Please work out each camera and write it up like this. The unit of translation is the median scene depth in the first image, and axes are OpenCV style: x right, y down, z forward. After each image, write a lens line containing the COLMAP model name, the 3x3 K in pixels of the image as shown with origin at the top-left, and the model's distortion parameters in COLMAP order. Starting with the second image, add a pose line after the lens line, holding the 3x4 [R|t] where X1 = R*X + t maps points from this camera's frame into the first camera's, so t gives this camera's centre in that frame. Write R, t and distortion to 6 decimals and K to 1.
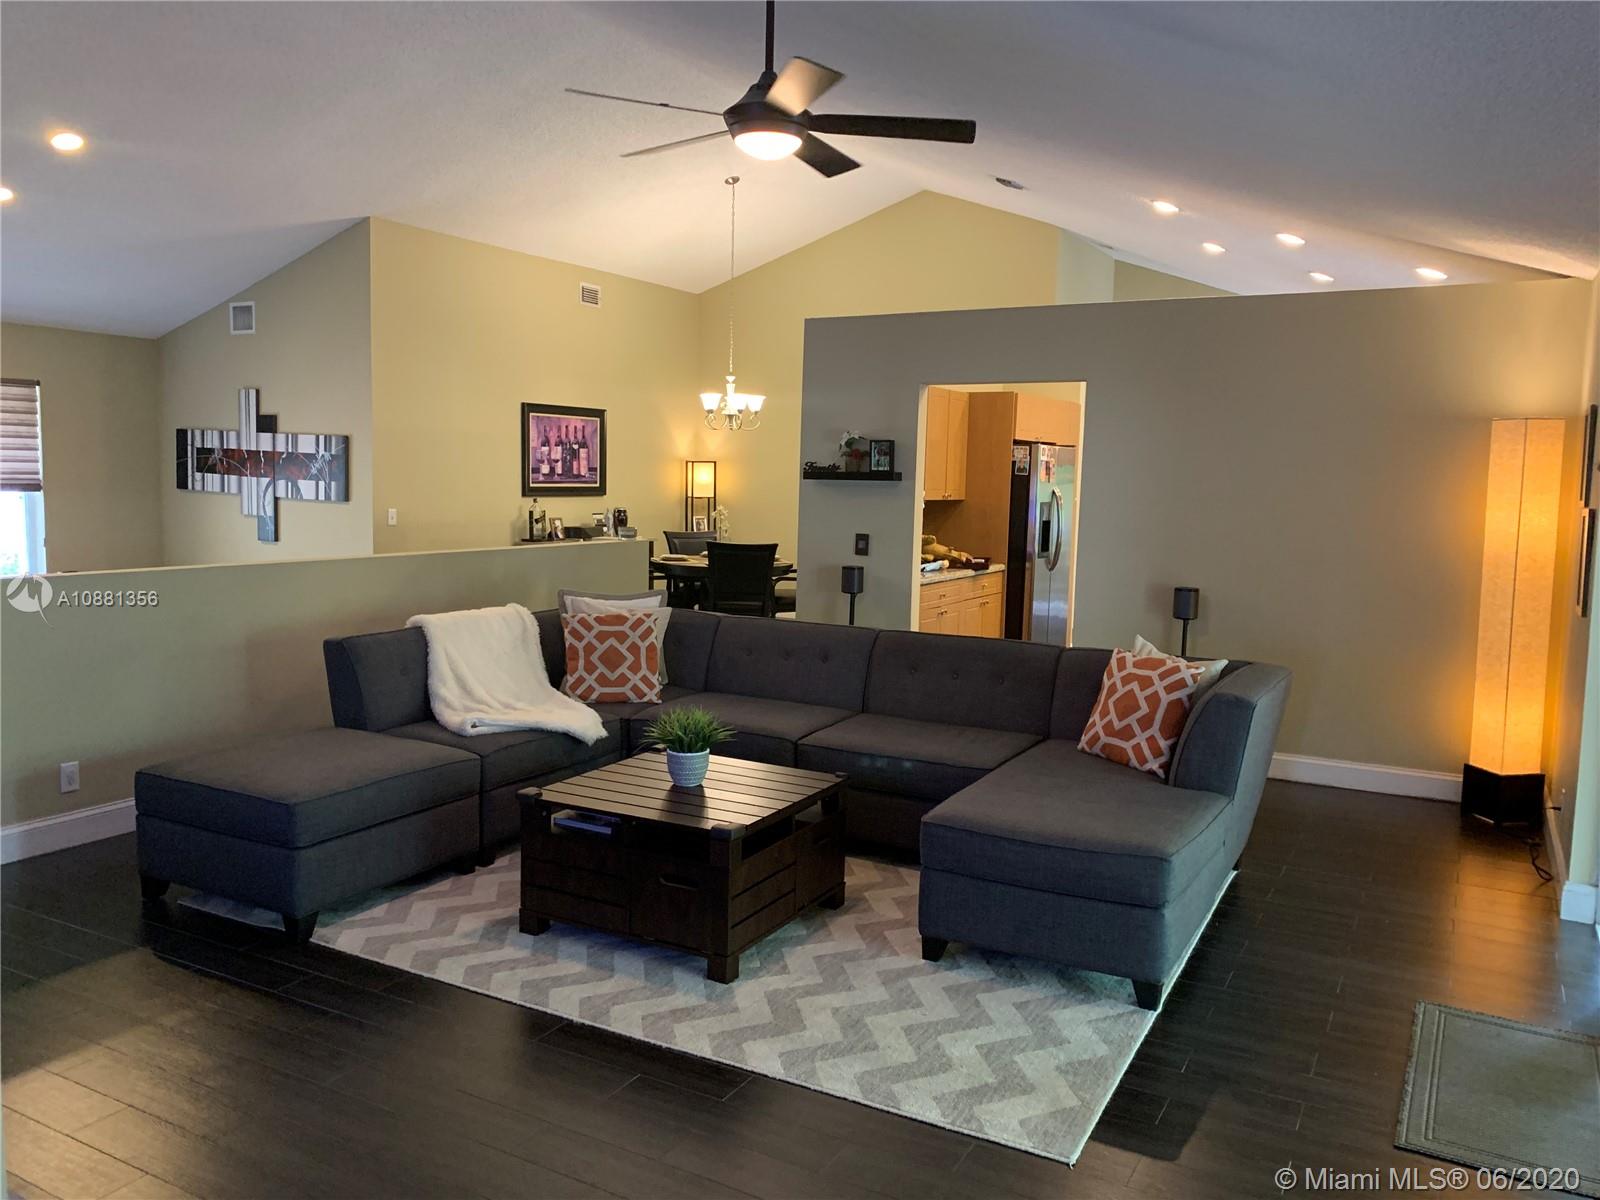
lens RADIAL K [[1233.1, 0, 798.7], [0, 1233.1, 571.0], [0, 0, 1]] dist [0.006501, -0.003217]
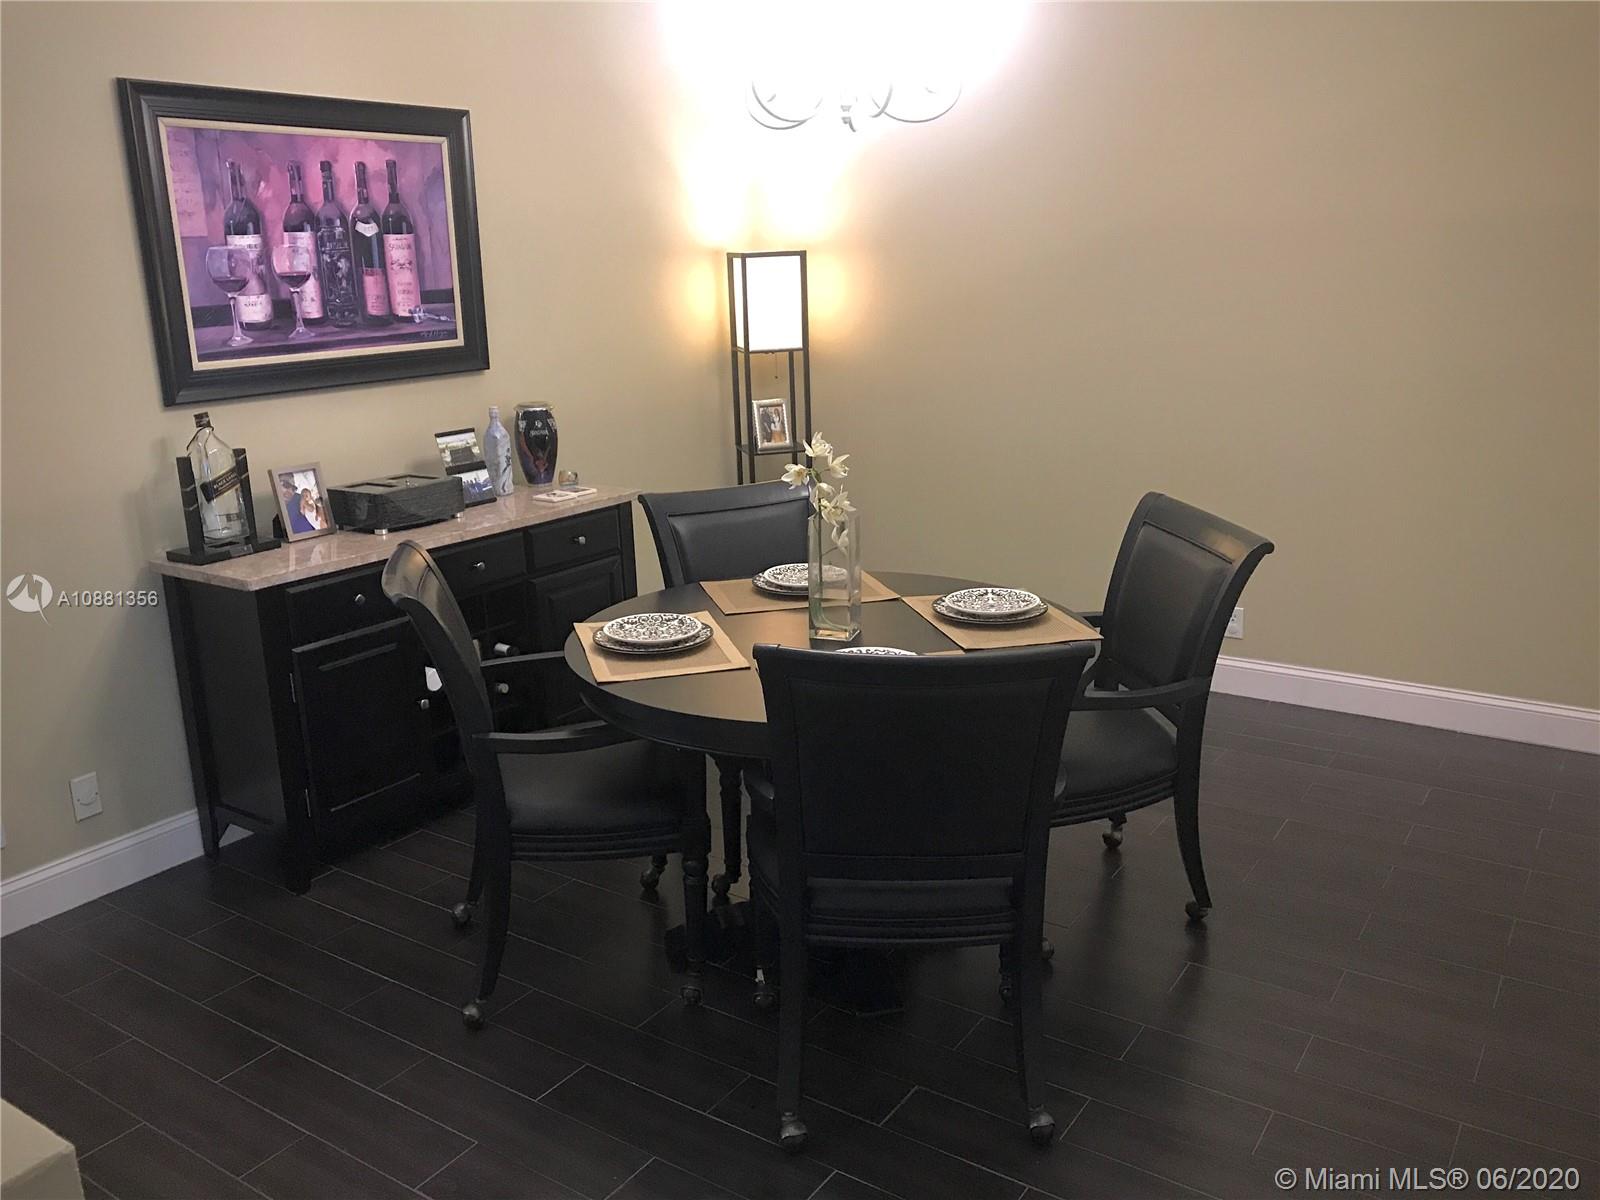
lens RADIAL K [[1349.5, 0, 800.0], [0, 1349.5, 600.0], [0, 0, 1]] dist [-0.004483, 0.007638]
pose [[0.995821, -0.014815, -0.090114, -0.037191], [0.030552, 0.983941, 0.175861, -0.064200], [0.086062, -0.177880, 0.980282, 0.648661]]
